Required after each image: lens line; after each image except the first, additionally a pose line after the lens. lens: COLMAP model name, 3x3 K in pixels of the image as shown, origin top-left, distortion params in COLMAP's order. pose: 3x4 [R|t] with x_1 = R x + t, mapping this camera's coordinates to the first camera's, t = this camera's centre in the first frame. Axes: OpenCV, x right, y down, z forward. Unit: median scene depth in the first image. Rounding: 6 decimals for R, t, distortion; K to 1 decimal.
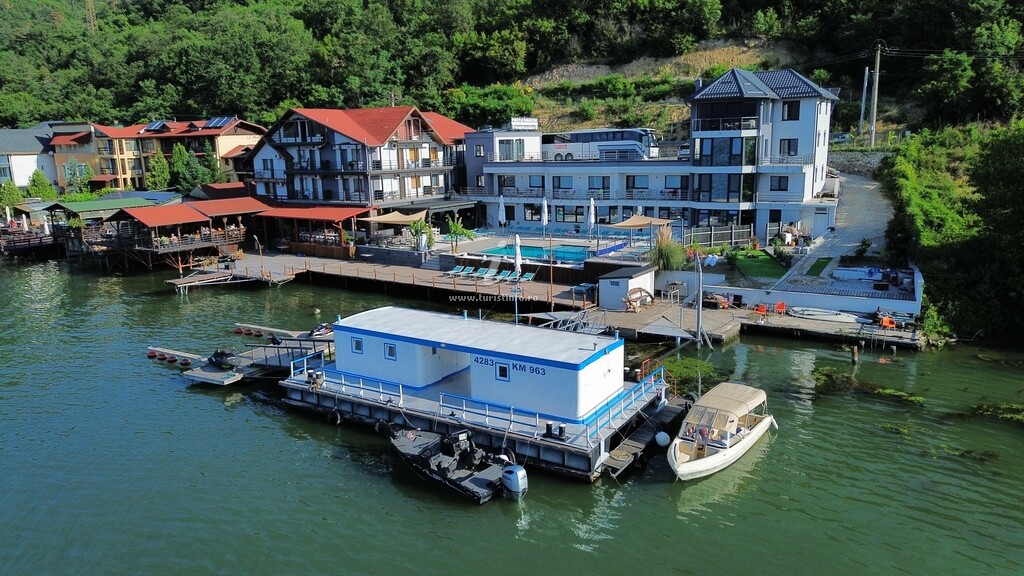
lens RADIAL K [[721.0, 0, 509.7], [0, 721.0, 296.4], [0, 0, 1]] dist [0.032019, -0.000362]
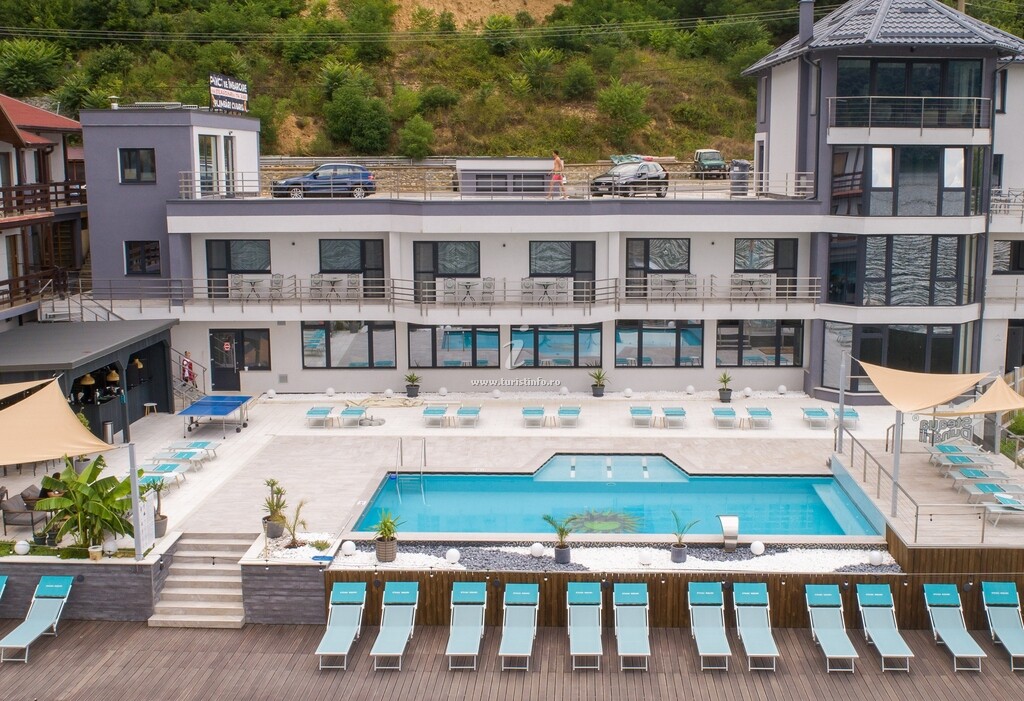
lens RADIAL K [[1153.0, 0, 567.6], [0, 1153.0, 327.8], [0, 0, 1]] dist [-0.033267, 0.000000]
pose [[0.820994, -0.057120, 0.568073, -0.191915], [0.097518, 0.994391, -0.040950, -0.094338], [-0.562547, 0.089017, 0.821959, 0.498917]]
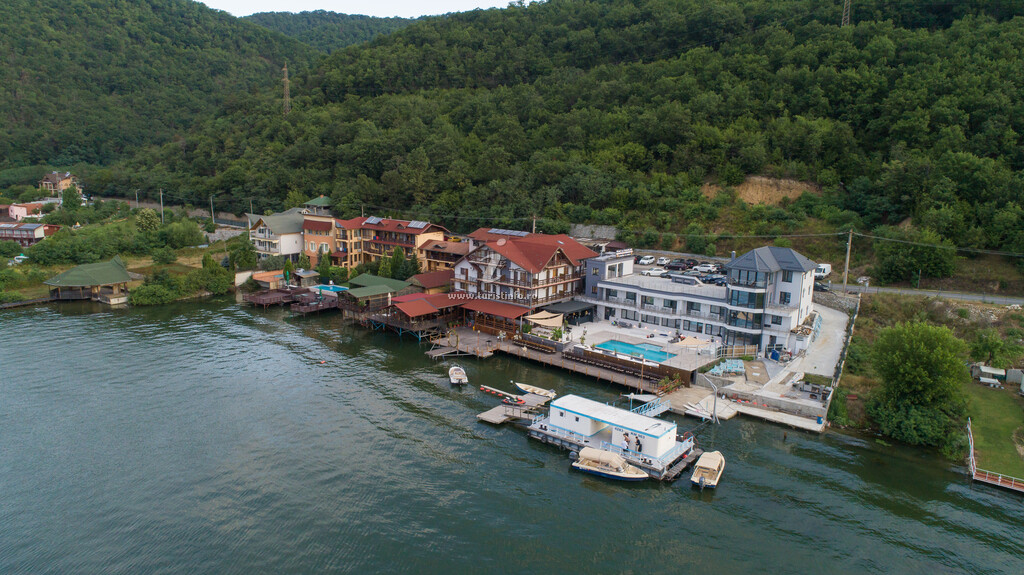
lens RADIAL K [[688.8, 0, 513.6], [0, 688.8, 283.5], [0, 0, 1]] dist [-0.020572, 0.001276]
pose [[0.993407, 0.069646, -0.091060, -0.085965], [-0.072481, 0.996971, -0.028193, -0.126977], [0.088820, 0.034607, 0.995446, -0.561308]]
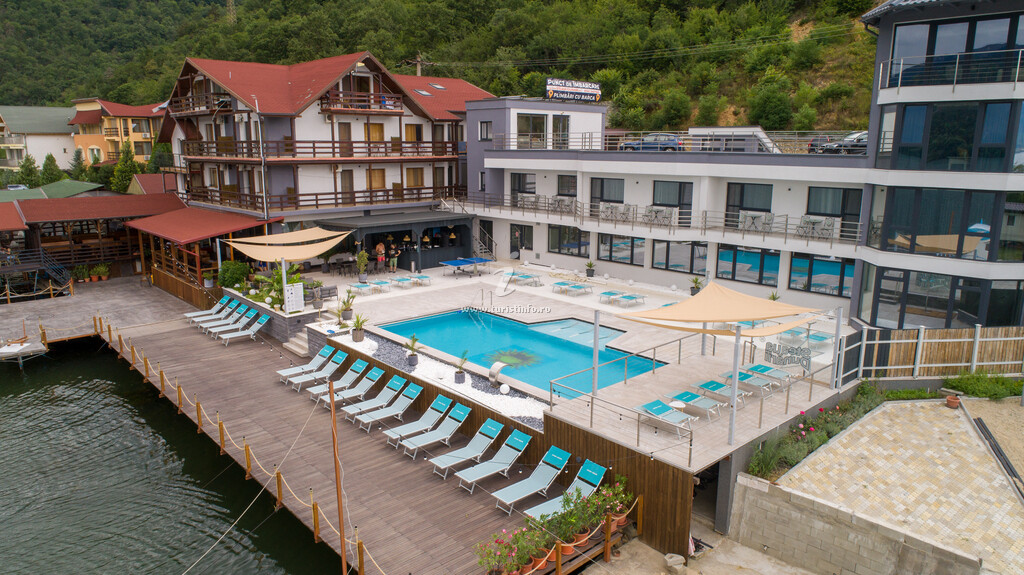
lens RADIAL K [[688.8, 0, 511.4], [0, 688.8, 288.7], [0, 0, 1]] dist [-0.020572, 0.001276]
pose [[0.976164, 0.073823, -0.204094, 0.110785], [-0.074209, 0.997226, 0.005775, -0.080815], [0.203954, 0.009509, 0.978934, 0.473197]]
